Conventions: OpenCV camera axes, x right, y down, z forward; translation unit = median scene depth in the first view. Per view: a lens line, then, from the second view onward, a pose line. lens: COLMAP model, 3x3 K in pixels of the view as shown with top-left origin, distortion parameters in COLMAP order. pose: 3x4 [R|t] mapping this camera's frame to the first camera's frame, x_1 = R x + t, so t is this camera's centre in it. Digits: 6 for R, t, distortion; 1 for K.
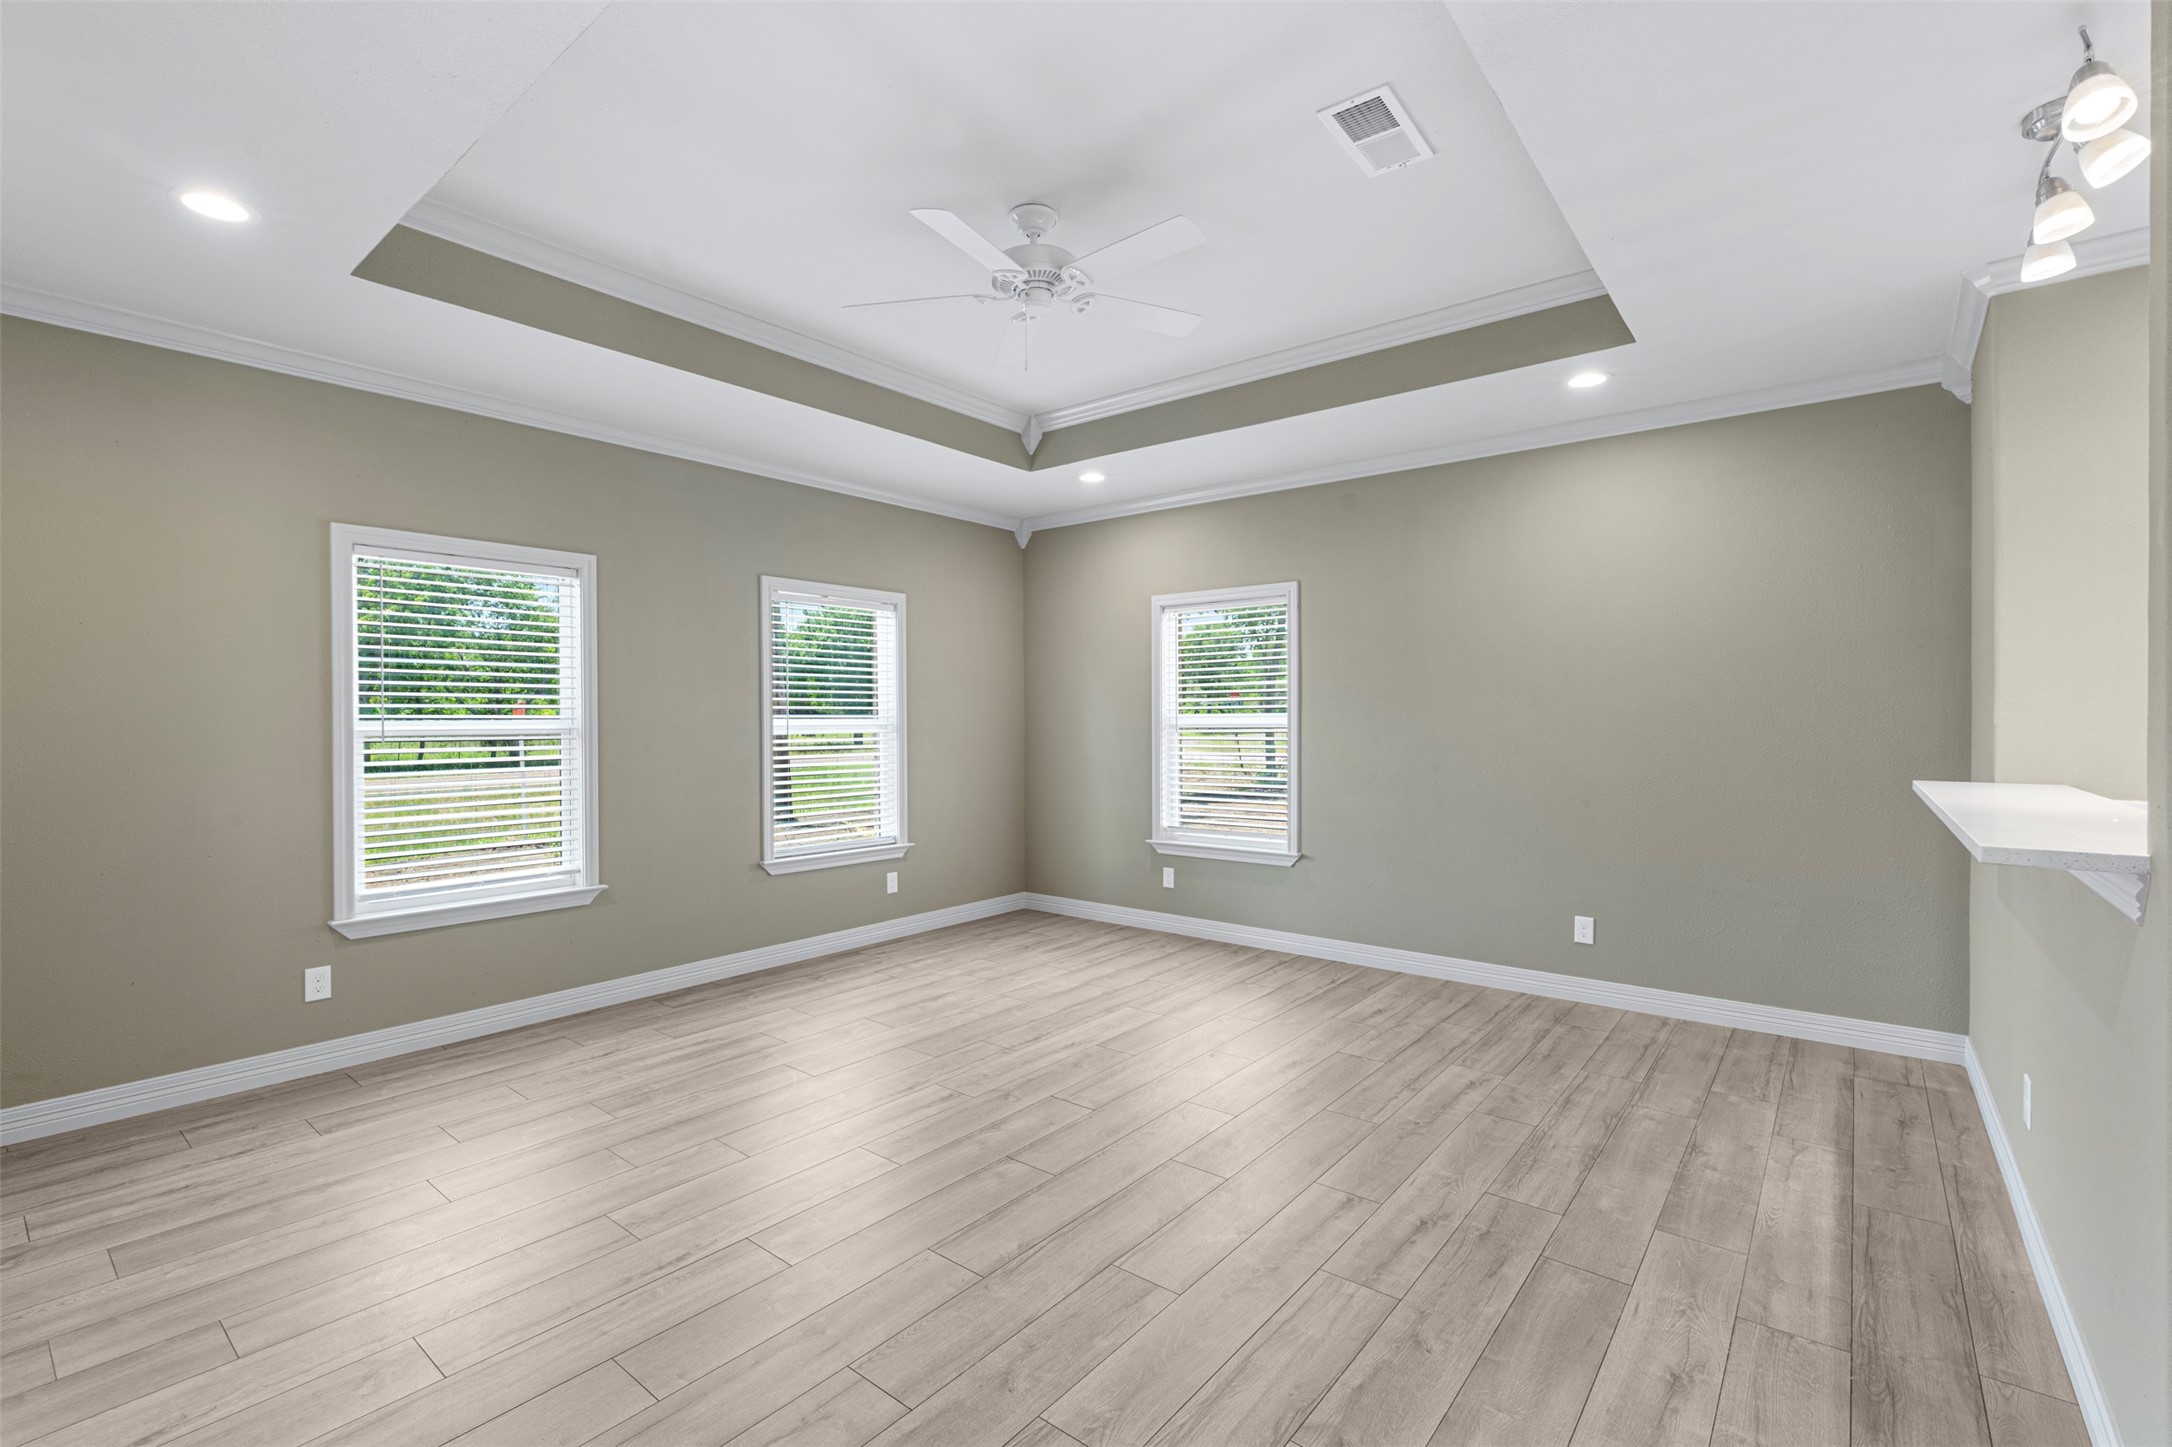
lens RADIAL K [[962.6, 0, 1076.2], [0, 962.6, 722.2], [0, 0, 1]] dist [-0.006696, 0.001418]
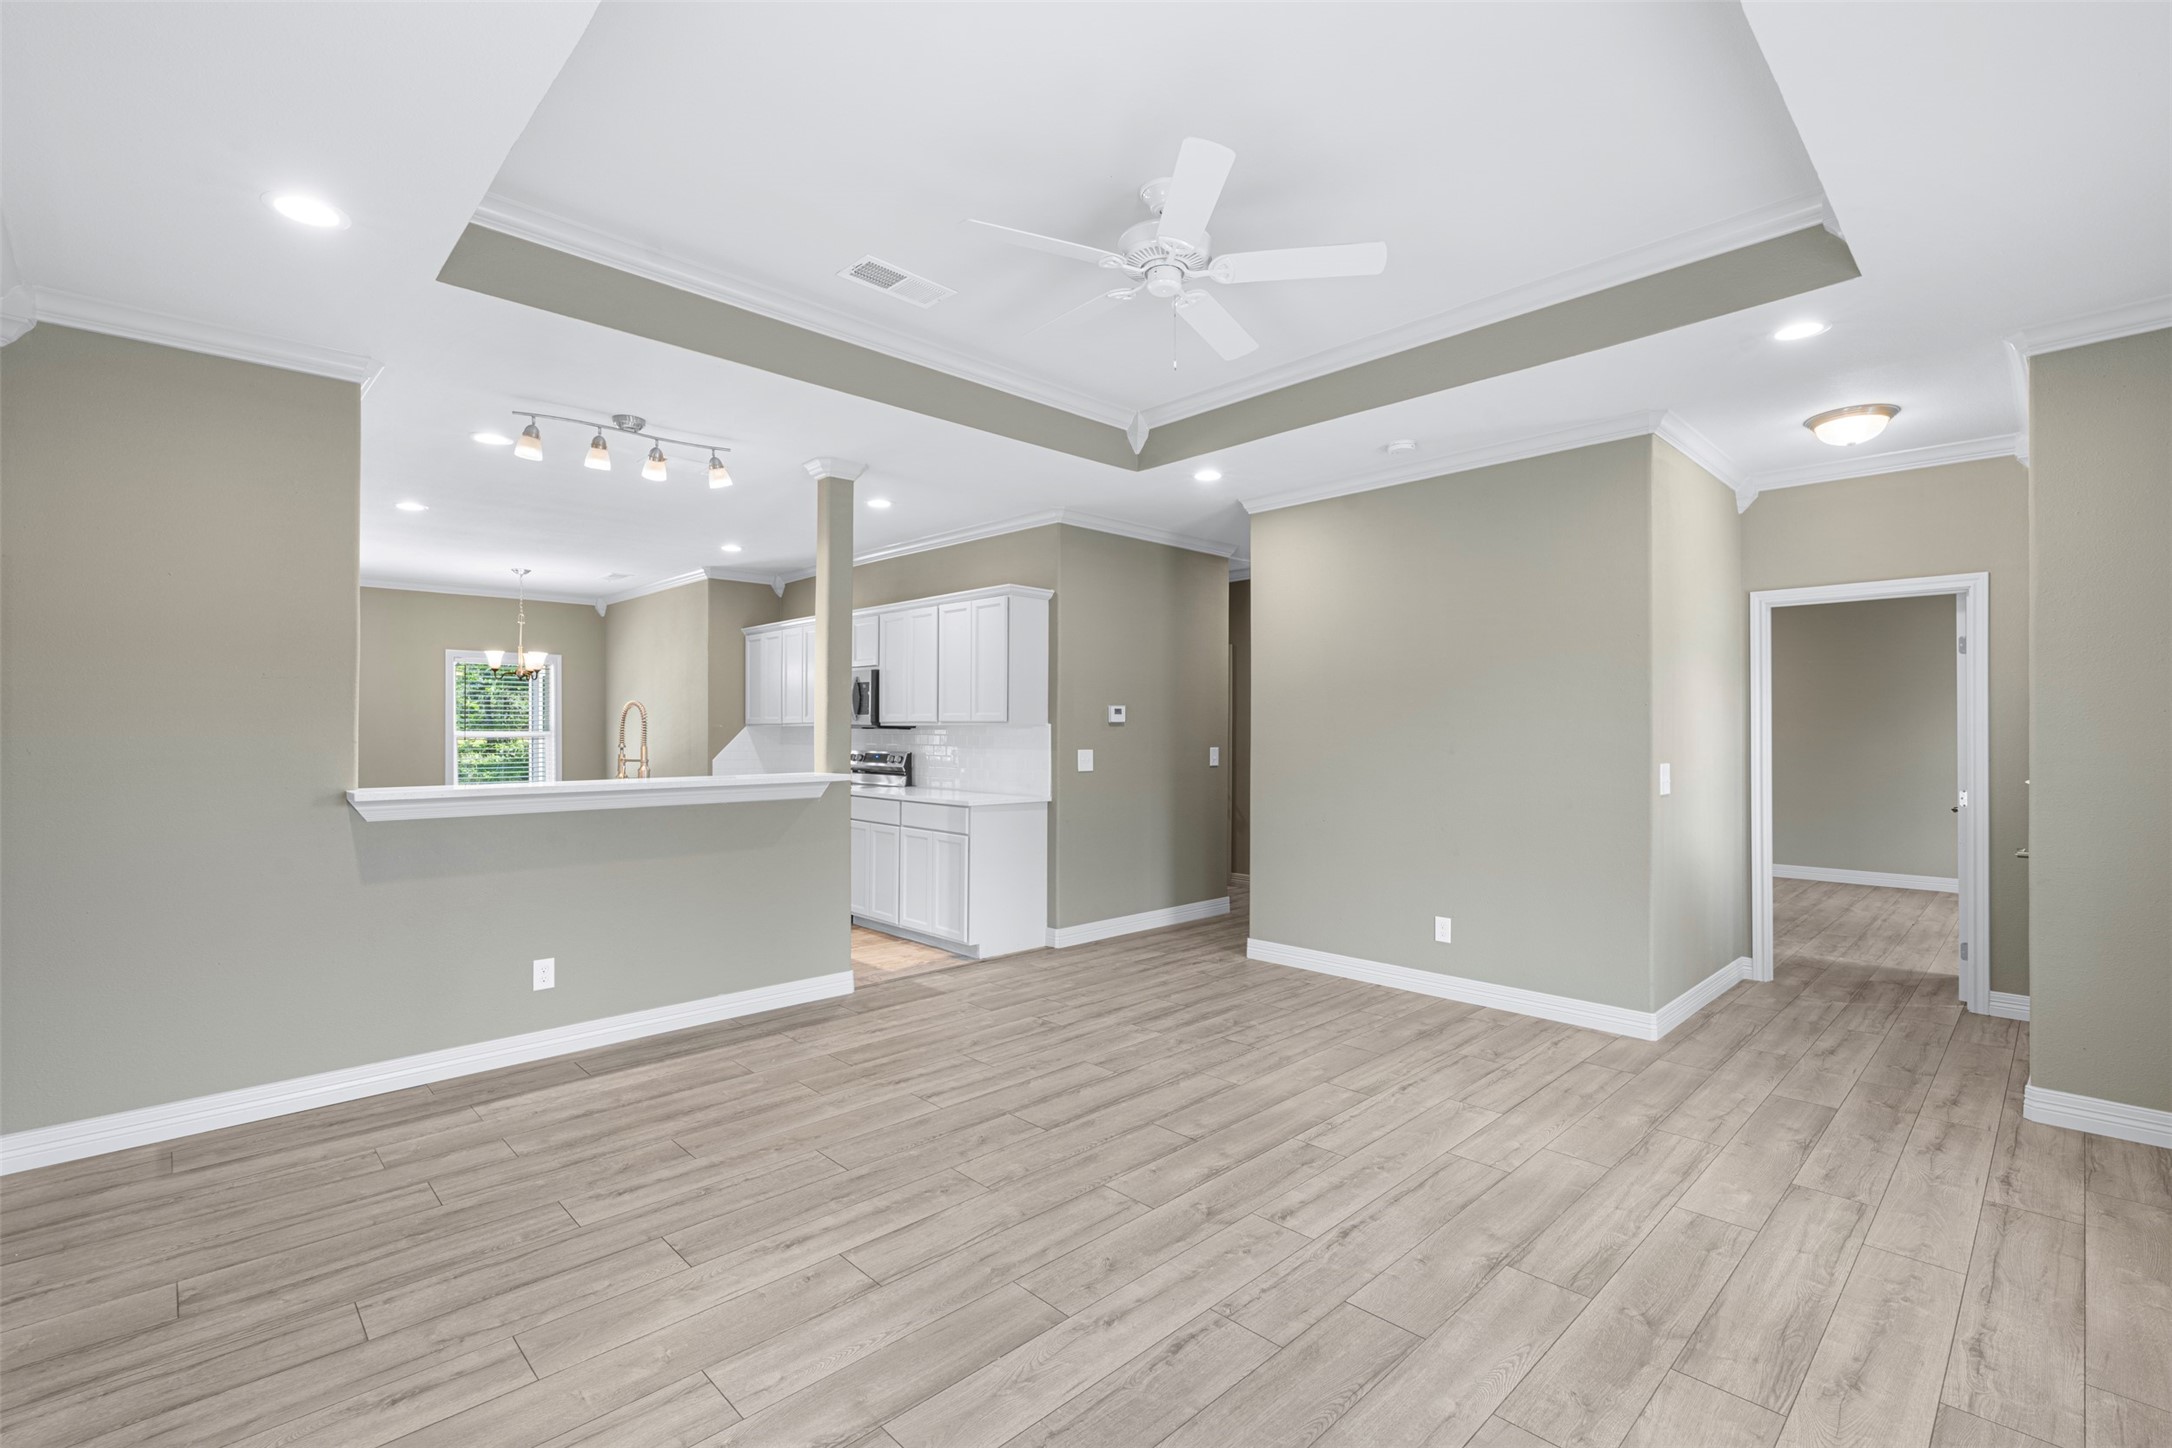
lens RADIAL K [[962.6, 0, 1075.5], [0, 962.6, 735.9], [0, 0, 1]] dist [-0.006696, 0.001418]
pose [[-0.992445, 0.004803, 0.122593, -0.057199], [0.006192, 0.999921, 0.010950, -0.008772], [-0.122530, 0.011626, -0.992397, 1.658265]]
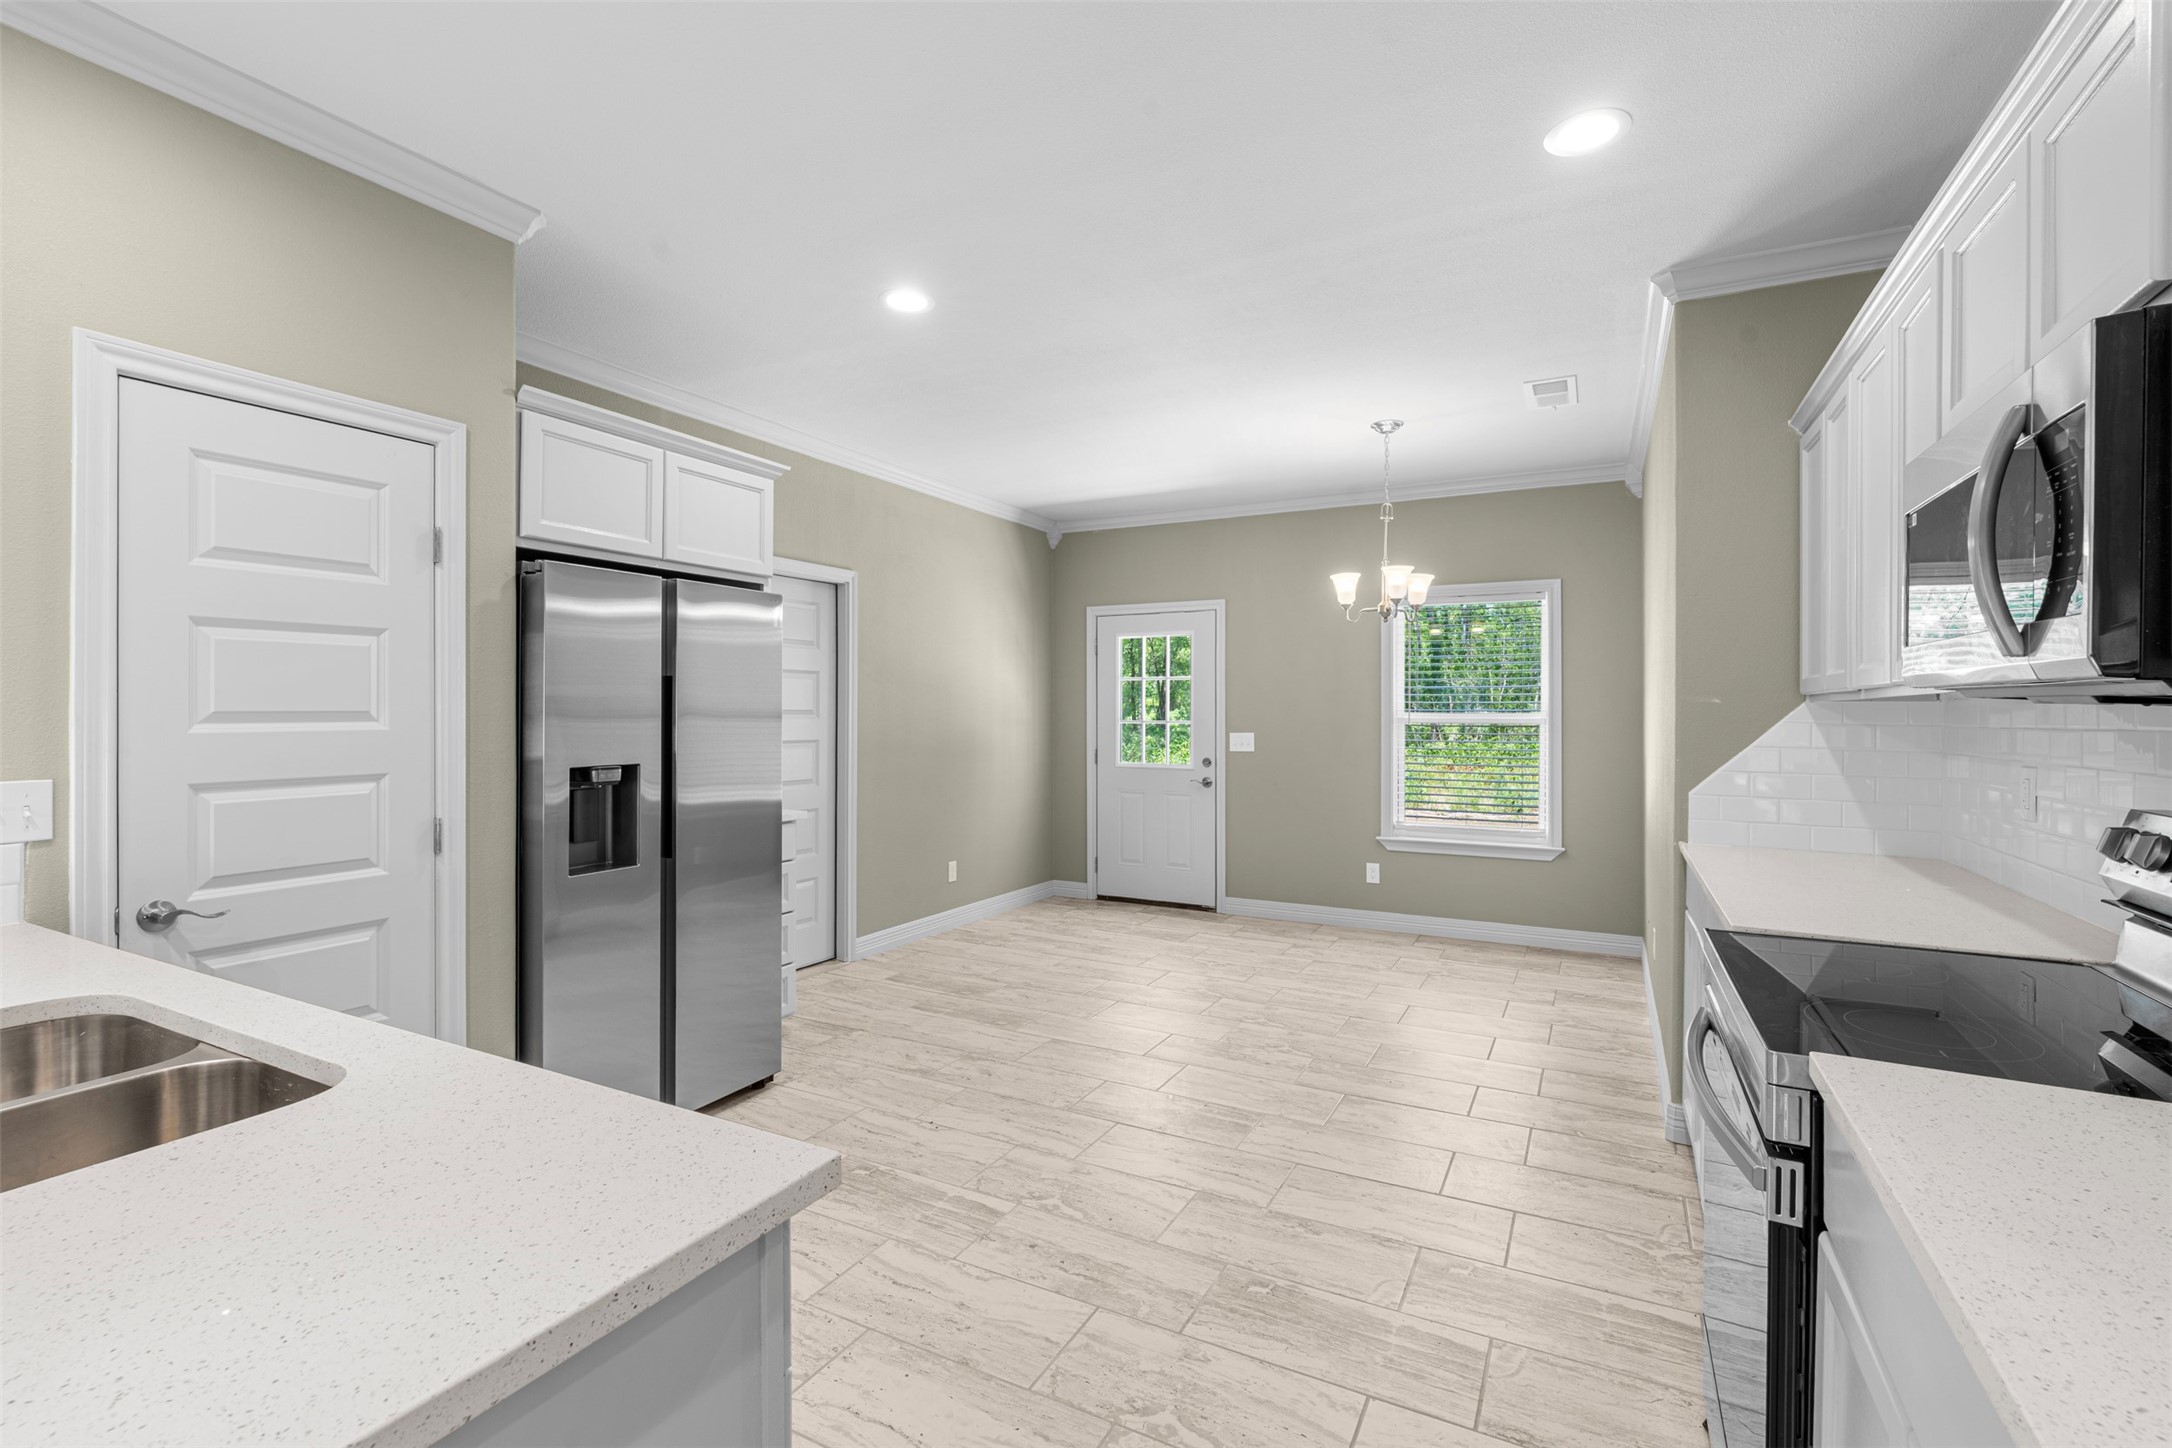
lens RADIAL K [[962.6, 0, 1082.4], [0, 962.6, 706.0], [0, 0, 1]] dist [-0.006696, 0.001418]
pose [[-0.184974, 0.007964, 0.982711, 0.336026], [0.001993, 0.999968, -0.007728, -0.001636], [-0.982741, 0.000529, -0.184984, 0.223727]]
